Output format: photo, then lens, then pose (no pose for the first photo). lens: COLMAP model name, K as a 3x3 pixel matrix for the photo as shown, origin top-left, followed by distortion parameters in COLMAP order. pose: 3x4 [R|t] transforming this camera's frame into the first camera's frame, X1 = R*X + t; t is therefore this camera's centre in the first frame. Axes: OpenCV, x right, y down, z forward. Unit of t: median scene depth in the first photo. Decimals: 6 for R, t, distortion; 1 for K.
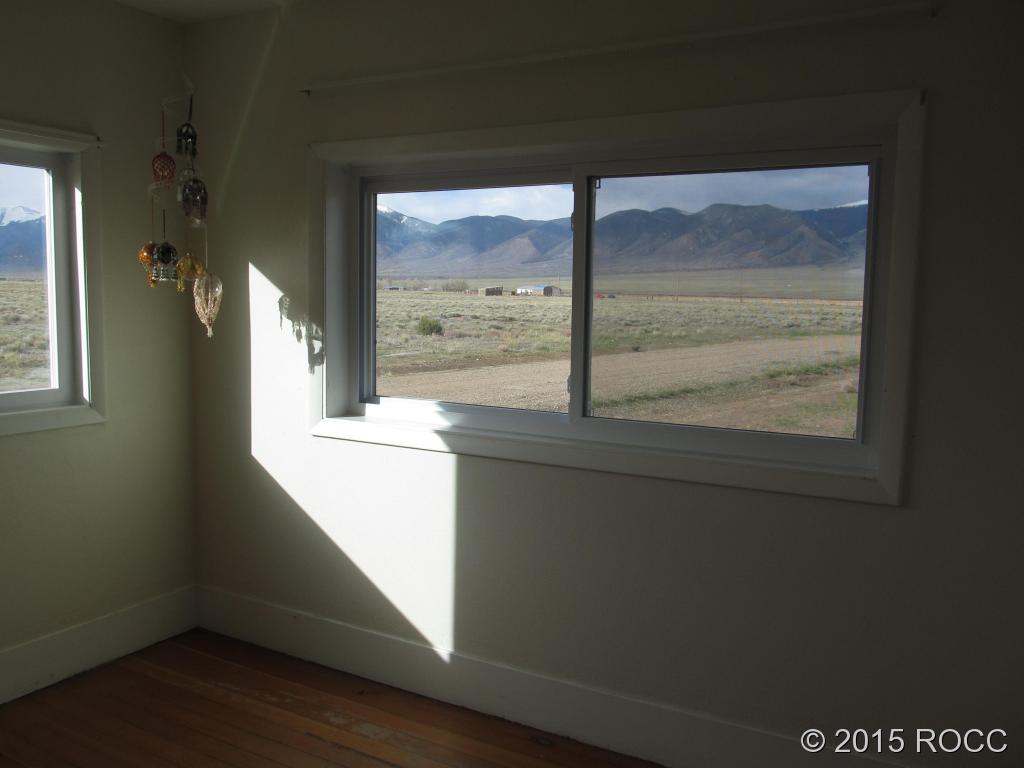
lens RADIAL K [[854.7, 0, 512.0], [0, 854.7, 384.0], [0, 0, 1]] dist [-0.008710, -0.001312]
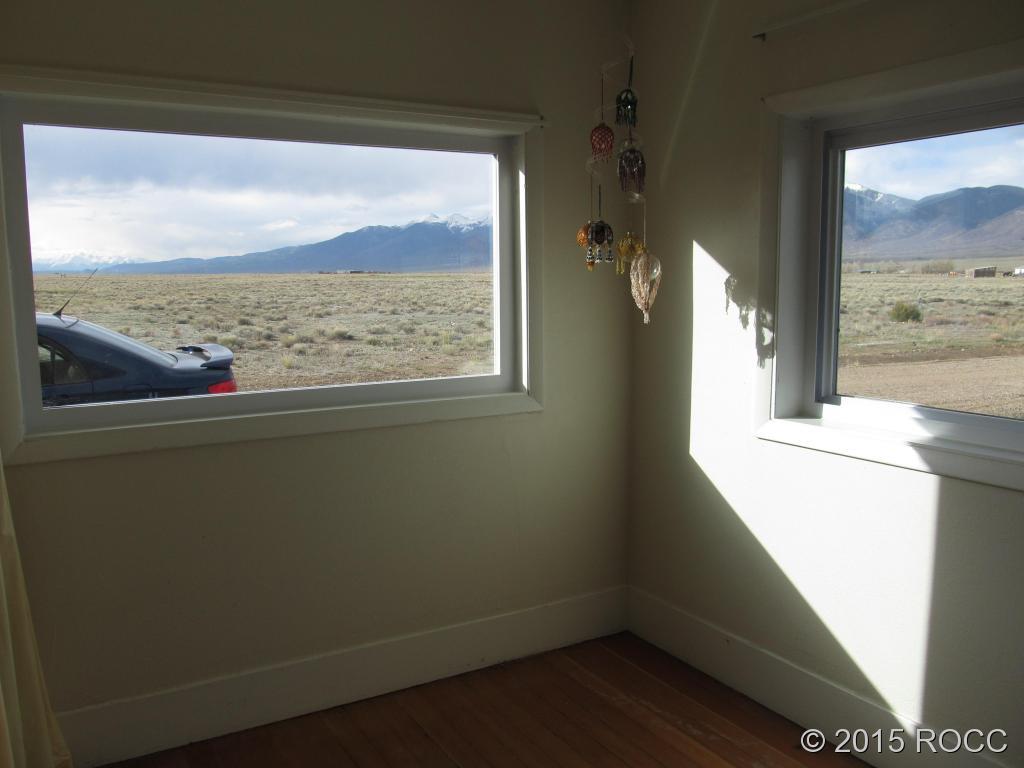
lens RADIAL K [[836.9, 0, 512.0], [0, 836.9, 384.0], [0, 0, 1]] dist [-0.062129, 0.013042]
pose [[0.858514, 0.039495, -0.511268, -0.017846], [-0.030018, 0.999191, 0.026781, -0.009302], [0.511912, -0.007645, 0.859004, 0.147264]]
